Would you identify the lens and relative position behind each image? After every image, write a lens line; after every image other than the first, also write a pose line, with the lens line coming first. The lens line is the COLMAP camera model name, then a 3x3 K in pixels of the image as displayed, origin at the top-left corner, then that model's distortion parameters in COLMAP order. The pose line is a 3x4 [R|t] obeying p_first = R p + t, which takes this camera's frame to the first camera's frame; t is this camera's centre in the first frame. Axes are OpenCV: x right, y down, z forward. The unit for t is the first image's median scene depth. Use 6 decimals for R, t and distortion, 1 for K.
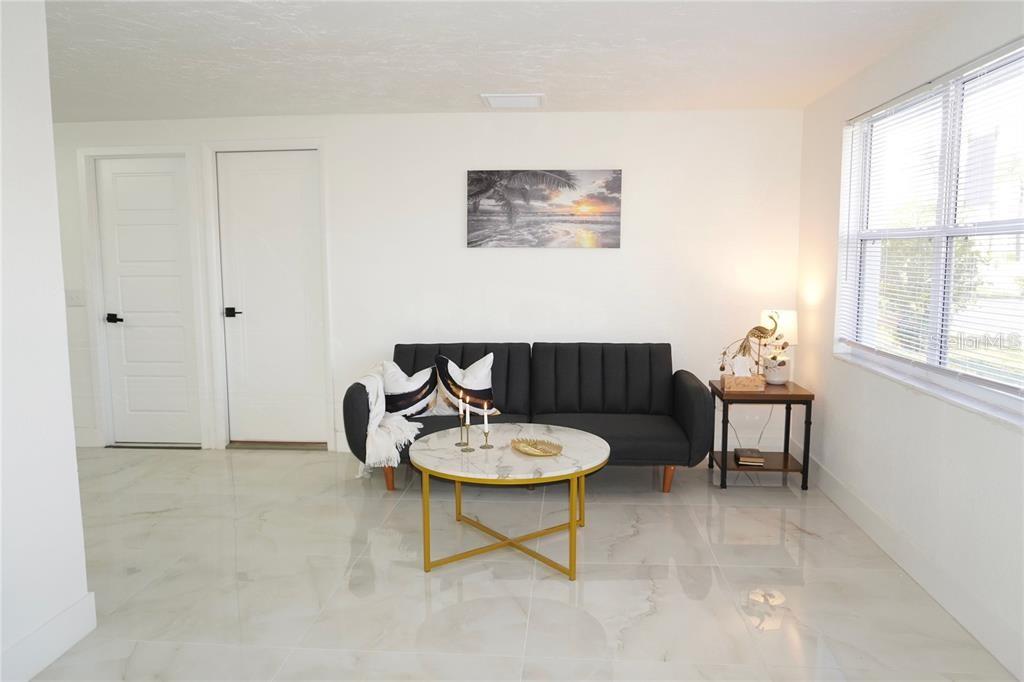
lens RADIAL K [[752.1, 0, 513.6], [0, 752.1, 343.6], [0, 0, 1]] dist [-0.038140, 0.023682]
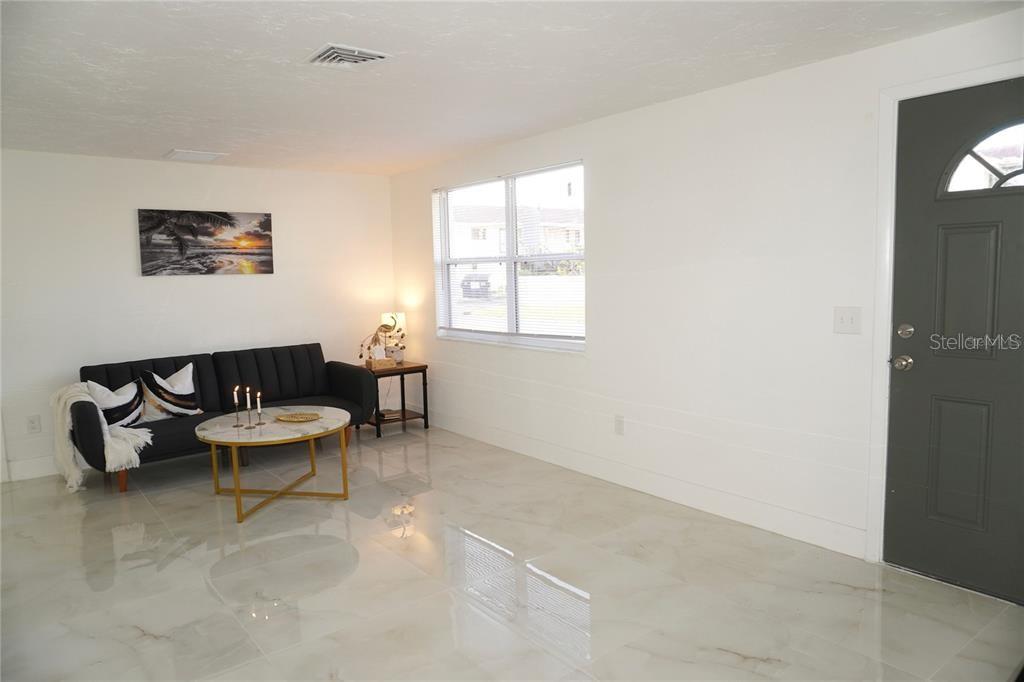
lens RADIAL K [[681.5, 0, 509.0], [0, 681.5, 343.8], [0, 0, 1]] dist [-0.023809, 0.006153]
pose [[0.735307, -0.088349, 0.671951, -0.383226], [0.105226, 0.994326, 0.015587, 0.018958], [-0.669515, 0.059245, 0.740432, -0.142715]]
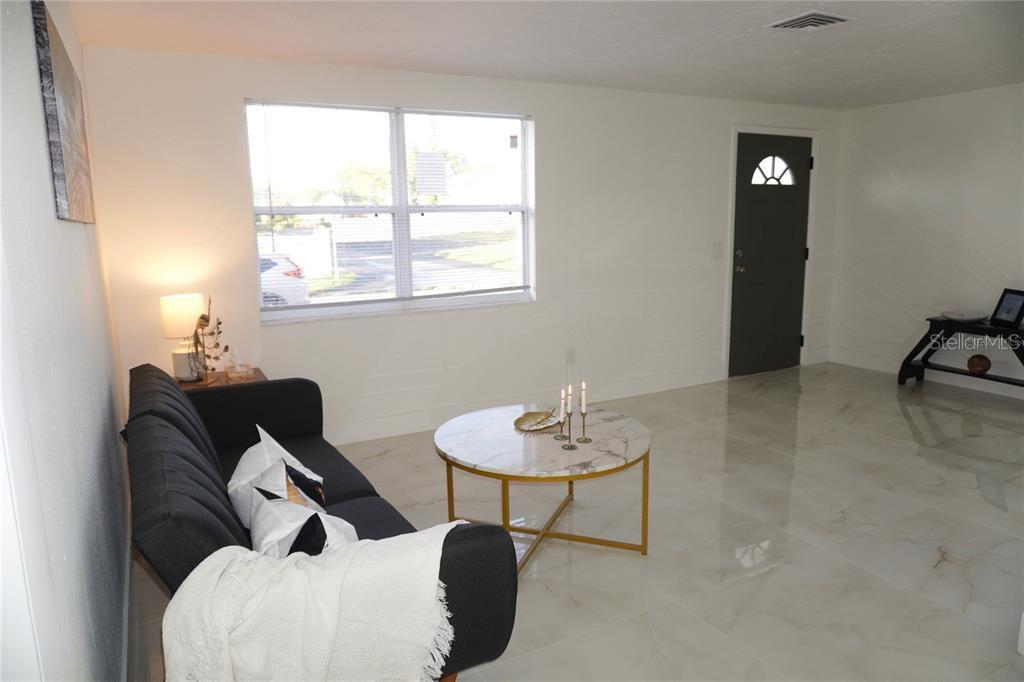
lens RADIAL K [[681.5, 0, 512.1], [0, 681.5, 342.6], [0, 0, 1]] dist [-0.023809, 0.006153]
pose [[-0.550215, -0.127225, 0.825274, -0.505099], [0.122263, 0.965399, 0.230340, -0.128313], [-0.826024, 0.227637, -0.515622, 1.138683]]
